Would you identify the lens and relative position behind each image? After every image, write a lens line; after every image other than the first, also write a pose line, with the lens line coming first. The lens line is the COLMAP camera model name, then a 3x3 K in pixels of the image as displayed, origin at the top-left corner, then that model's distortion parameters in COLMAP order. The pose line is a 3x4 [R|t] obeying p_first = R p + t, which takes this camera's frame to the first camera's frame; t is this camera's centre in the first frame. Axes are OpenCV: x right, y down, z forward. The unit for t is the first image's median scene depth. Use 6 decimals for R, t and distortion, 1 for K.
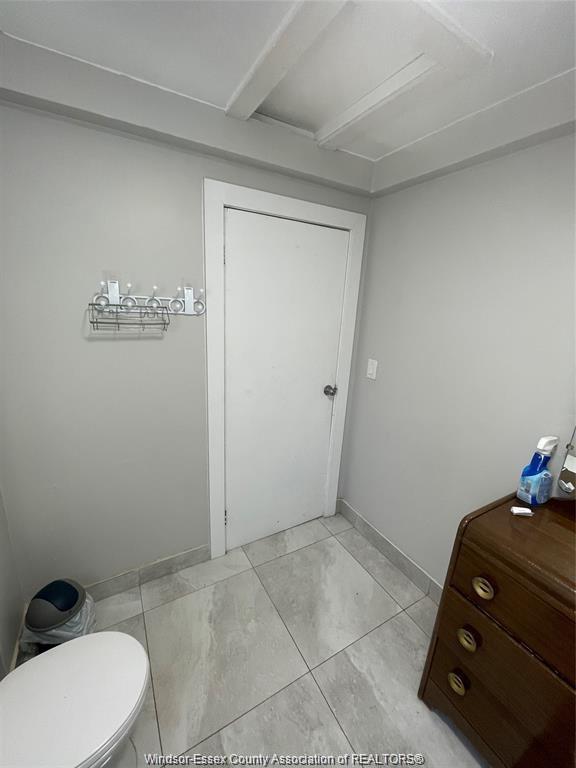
lens RADIAL K [[309.8, 0, 285.9], [0, 309.8, 384.5], [0, 0, 1]] dist [-0.000119, -0.000095]
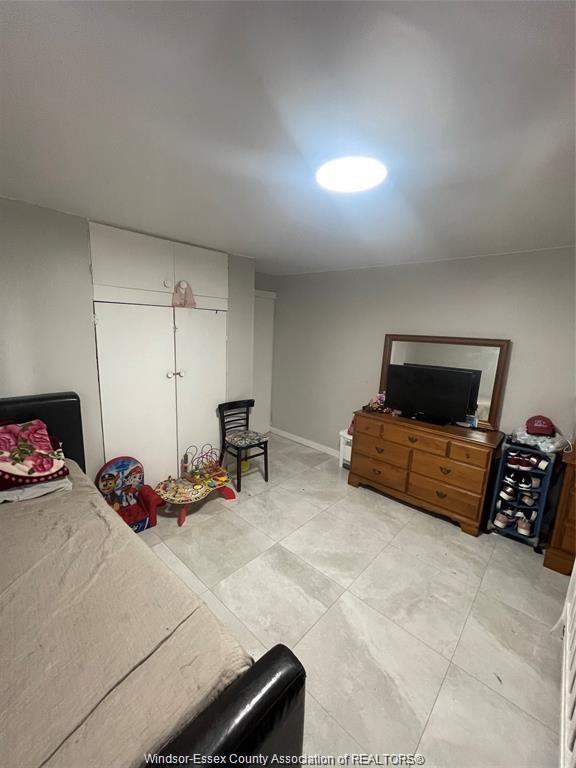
lens RADIAL K [[312.1, 0, 284.3], [0, 312.1, 382.9], [0, 0, 1]] dist [0.000694, 0.000394]
pose [[-0.950743, -0.029572, -0.308567, 0.476452], [-0.161490, 0.896934, 0.411618, -0.484882], [0.264592, 0.441174, -0.857529, 1.641597]]
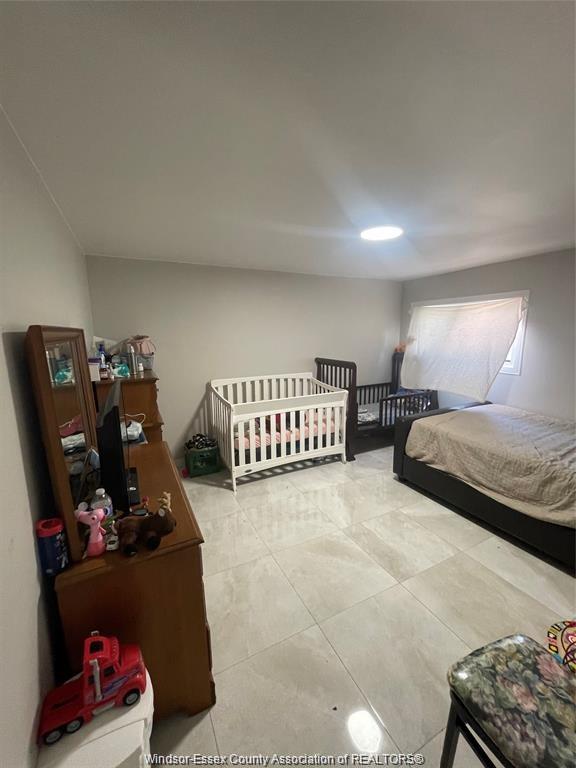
lens RADIAL K [[309.8, 0, 285.9], [0, 309.8, 384.5], [0, 0, 1]] dist [-0.000119, -0.000095]
pose [[0.997288, -0.043115, -0.059654, -0.522809], [0.036696, 0.993815, -0.104809, 0.323824], [0.063803, 0.102336, 0.992702, -1.218158]]
